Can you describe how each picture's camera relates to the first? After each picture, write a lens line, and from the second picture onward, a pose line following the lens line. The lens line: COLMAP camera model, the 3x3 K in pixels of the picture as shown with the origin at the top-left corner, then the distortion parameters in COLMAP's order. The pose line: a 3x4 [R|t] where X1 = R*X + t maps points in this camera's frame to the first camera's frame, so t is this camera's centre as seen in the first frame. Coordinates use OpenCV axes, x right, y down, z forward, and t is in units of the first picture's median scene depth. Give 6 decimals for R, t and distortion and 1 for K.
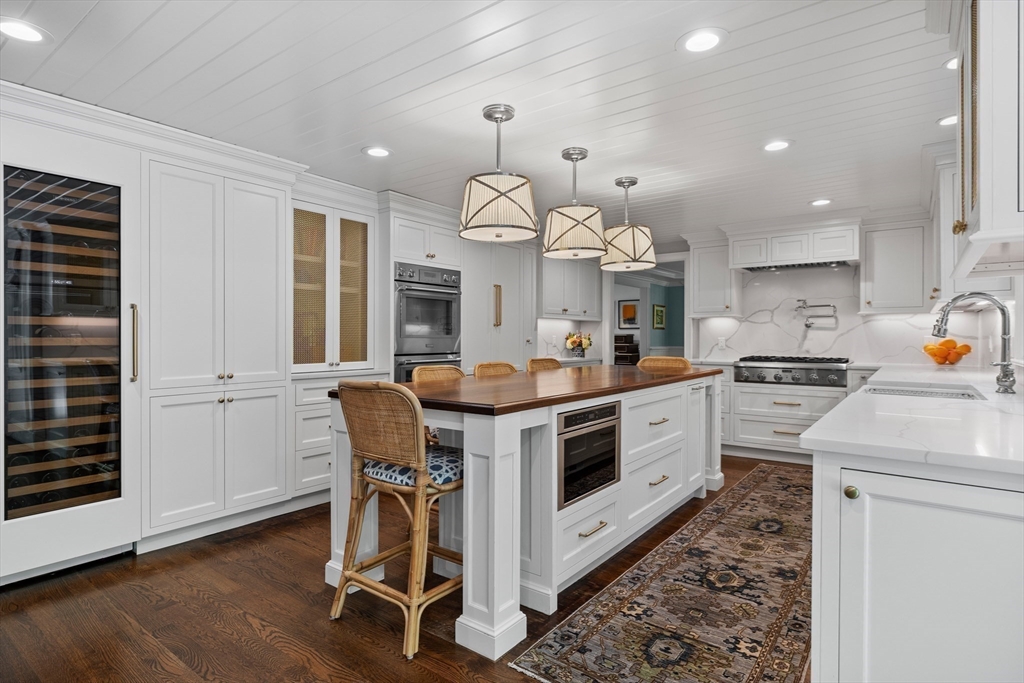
lens RADIAL K [[540.3, 0, 497.4], [0, 540.3, 337.8], [0, 0, 1]] dist [-0.002008, 0.002361]
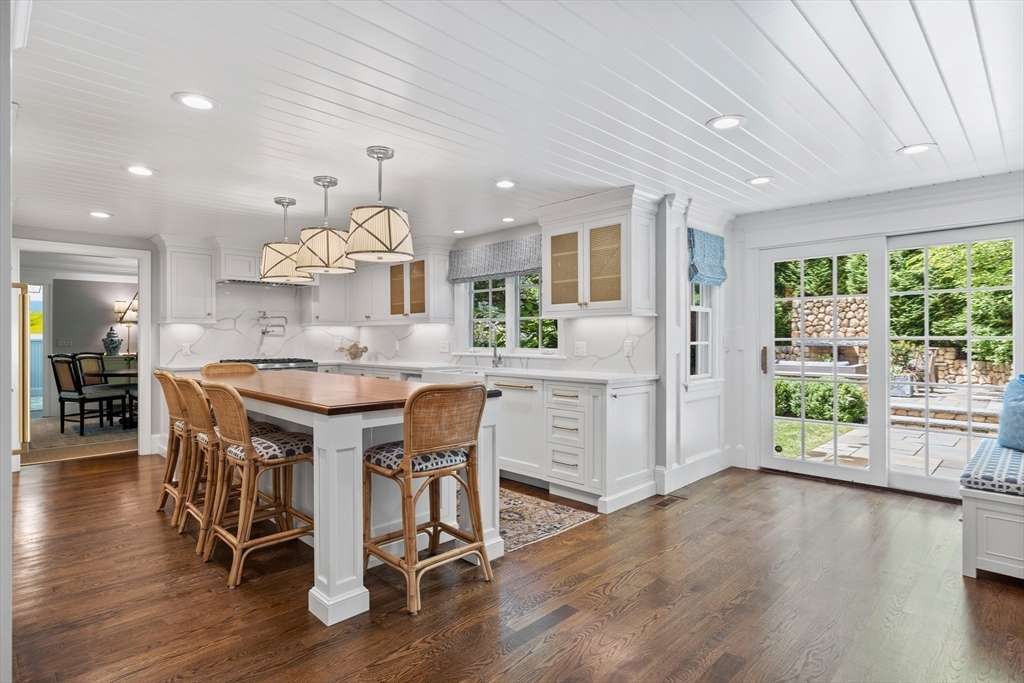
lens RADIAL K [[540.3, 0, 527.1], [0, 540.3, 341.6], [0, 0, 1]] dist [-0.002008, 0.002361]
pose [[0.109170, -0.006338, 0.994003, -0.809156], [0.005428, 0.999969, 0.005780, -0.009703], [-0.994008, 0.004765, 0.109201, 0.406089]]
